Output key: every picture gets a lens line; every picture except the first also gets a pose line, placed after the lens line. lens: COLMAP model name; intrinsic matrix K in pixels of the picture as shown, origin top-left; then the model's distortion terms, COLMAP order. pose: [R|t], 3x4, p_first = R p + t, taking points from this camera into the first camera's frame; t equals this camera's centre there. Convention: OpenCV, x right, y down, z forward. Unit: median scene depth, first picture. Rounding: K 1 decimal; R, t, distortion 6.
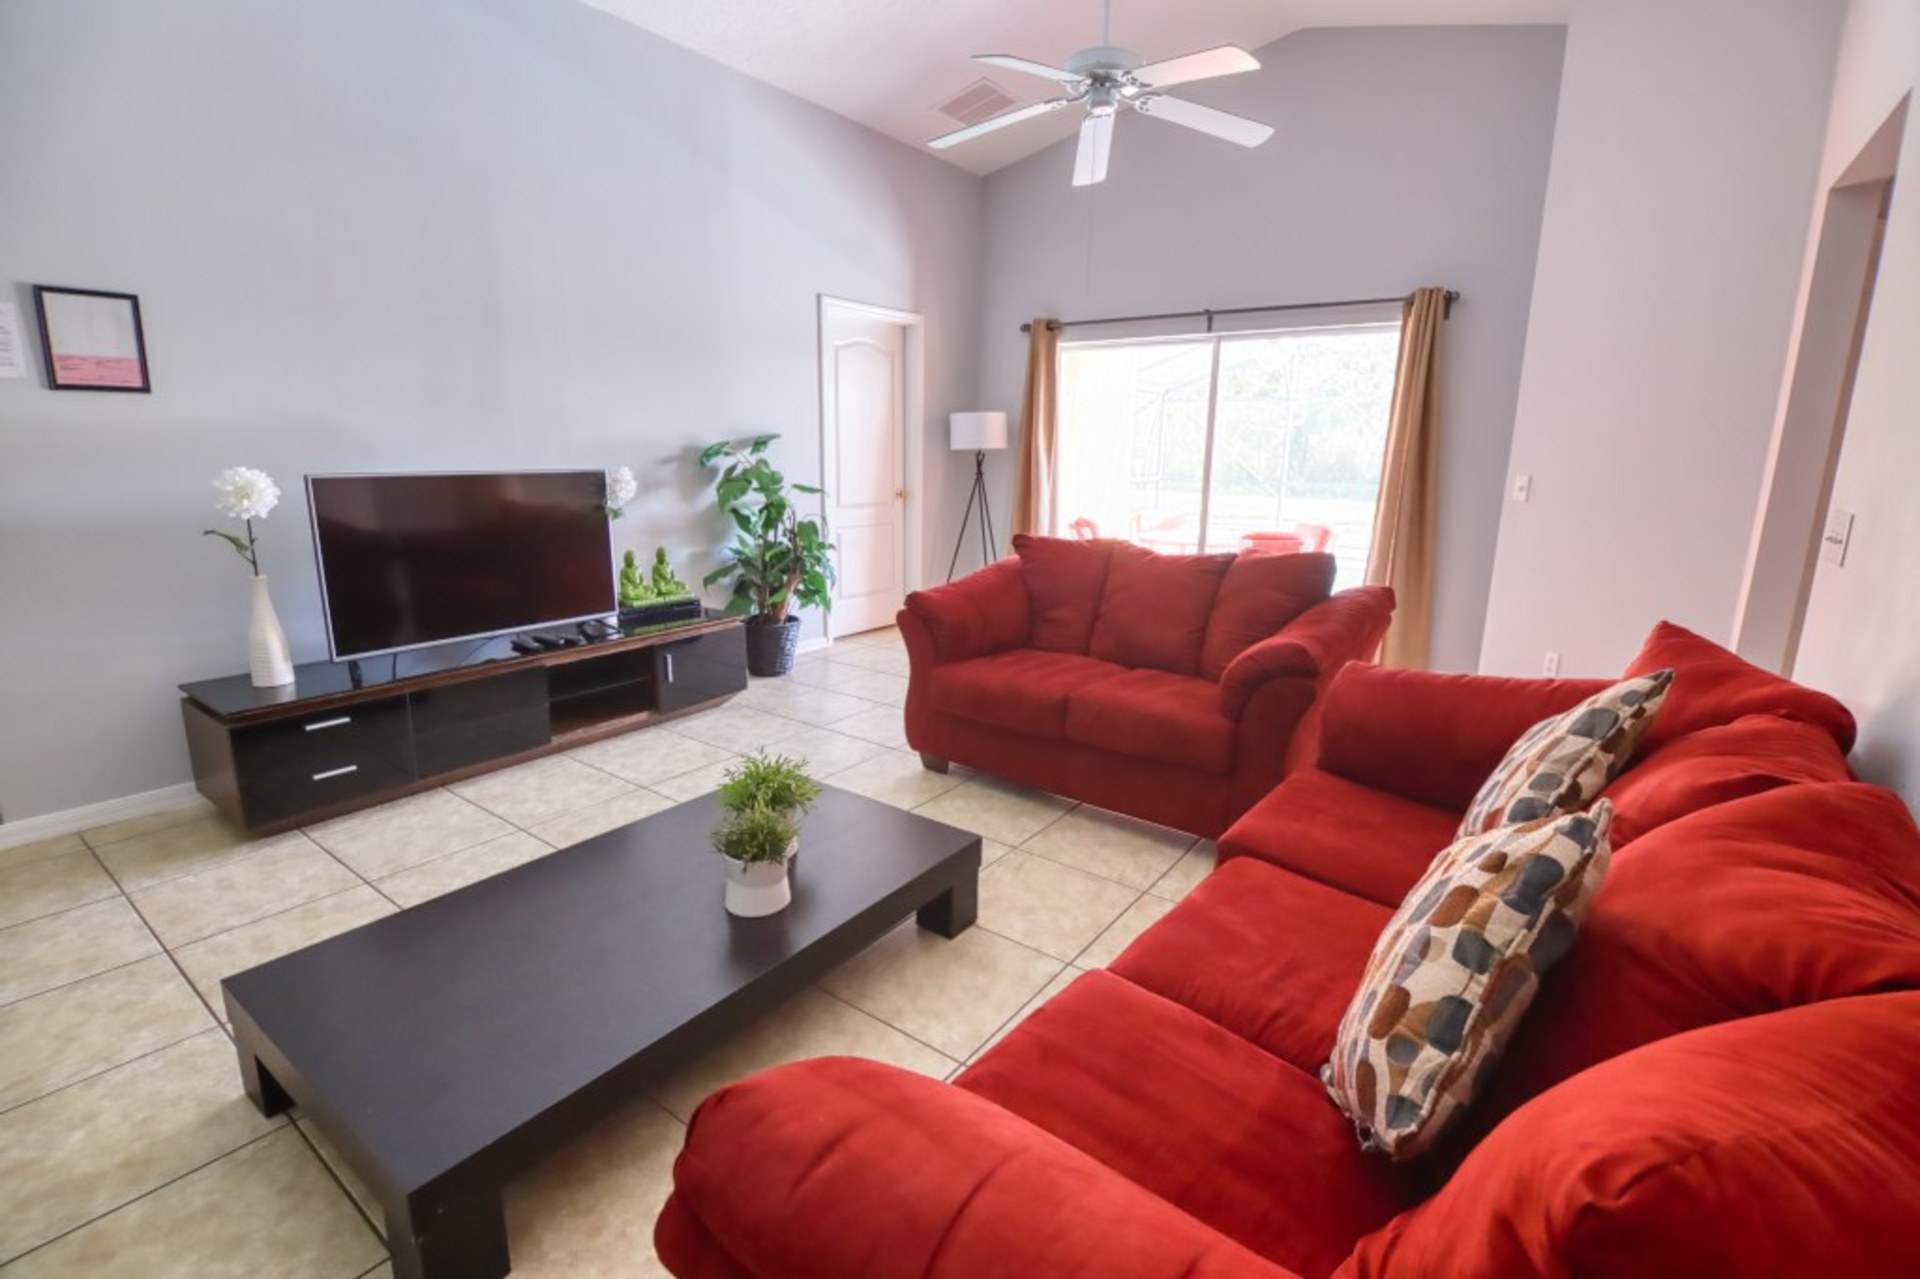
lens RADIAL K [[886.6, 0, 960.0], [0, 886.6, 639.5], [0, 0, 1]] dist [-0.031301, -0.000163]
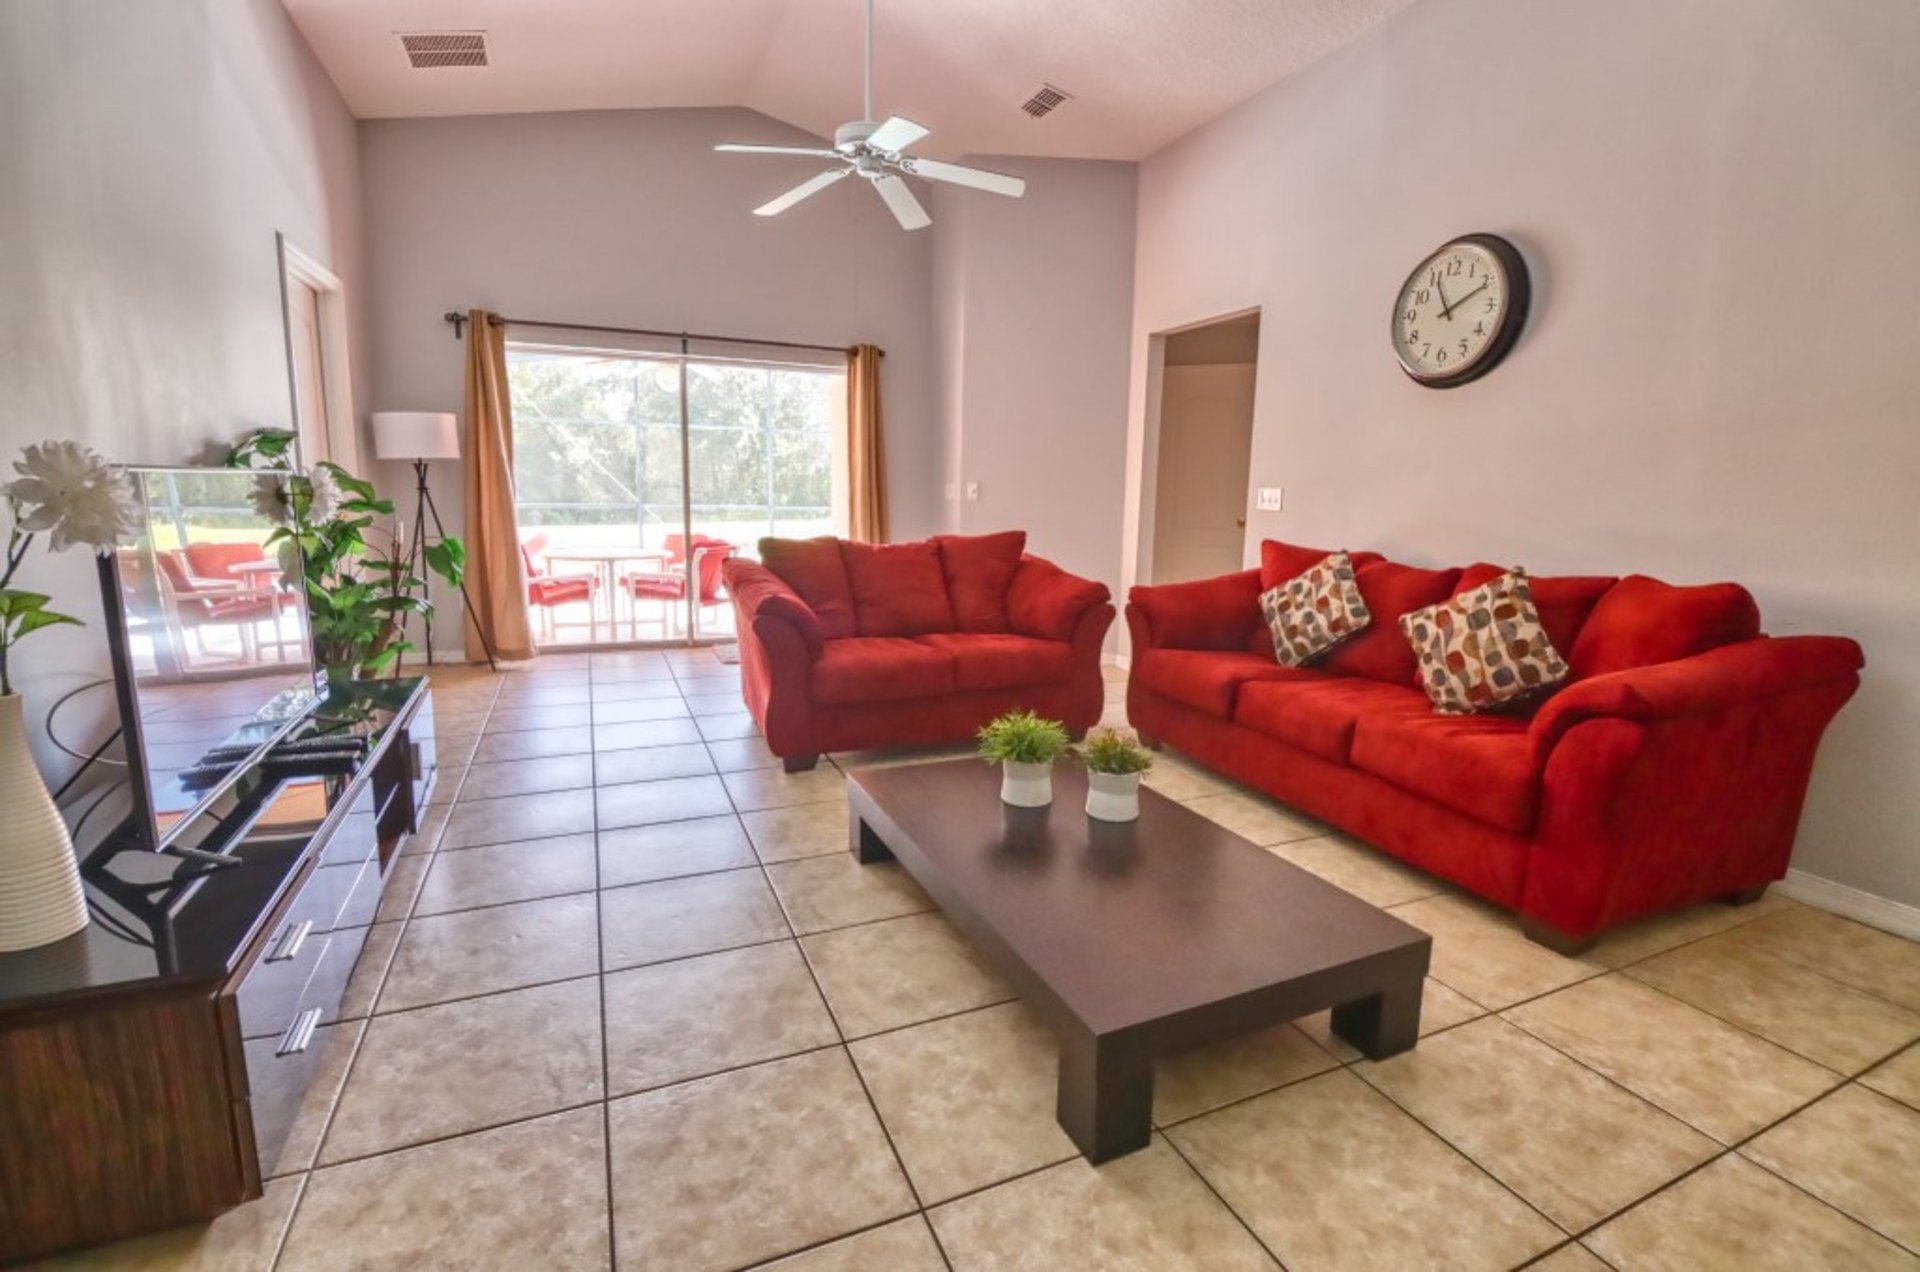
lens RADIAL K [[875.2, 0, 960.0], [0, 875.2, 636.0], [0, 0, 1]] dist [0.025167, -0.000007]
pose [[0.498768, -0.155982, 0.852584, -0.701918], [0.171112, 0.982034, 0.079564, -0.049234], [-0.849677, 0.106203, 0.516497, 0.256698]]
